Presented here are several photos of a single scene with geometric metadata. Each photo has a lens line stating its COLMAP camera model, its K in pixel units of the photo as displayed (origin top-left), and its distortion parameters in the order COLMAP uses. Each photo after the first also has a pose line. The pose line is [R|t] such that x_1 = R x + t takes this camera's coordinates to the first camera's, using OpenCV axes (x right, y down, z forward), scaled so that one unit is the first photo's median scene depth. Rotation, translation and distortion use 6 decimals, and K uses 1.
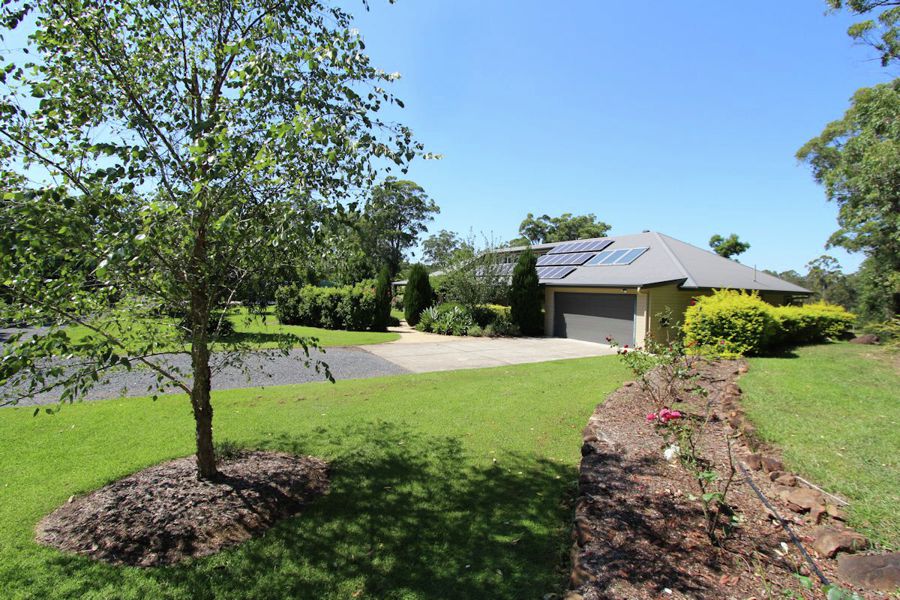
lens RADIAL K [[413.9, 0, 450.7], [0, 413.9, 289.1], [0, 0, 1]] dist [-0.012458, -0.000095]
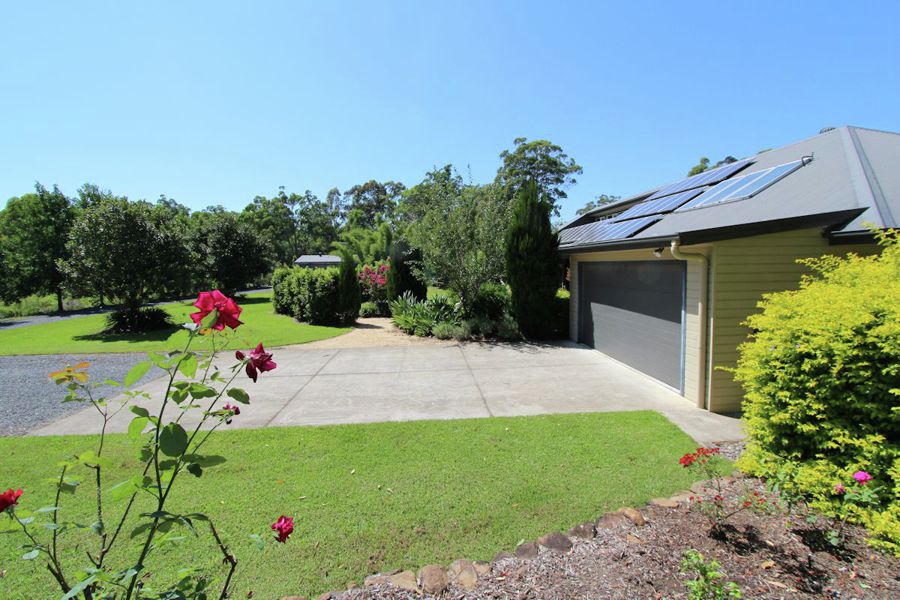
lens RADIAL K [[413.9, 0, 450.7], [0, 413.9, 289.1], [0, 0, 1]] dist [-0.012458, -0.000095]
pose [[0.901491, -0.015014, -0.432537, 0.325415], [0.037587, 0.998338, 0.043684, 0.011648], [0.431163, -0.055638, 0.900557, 0.422510]]
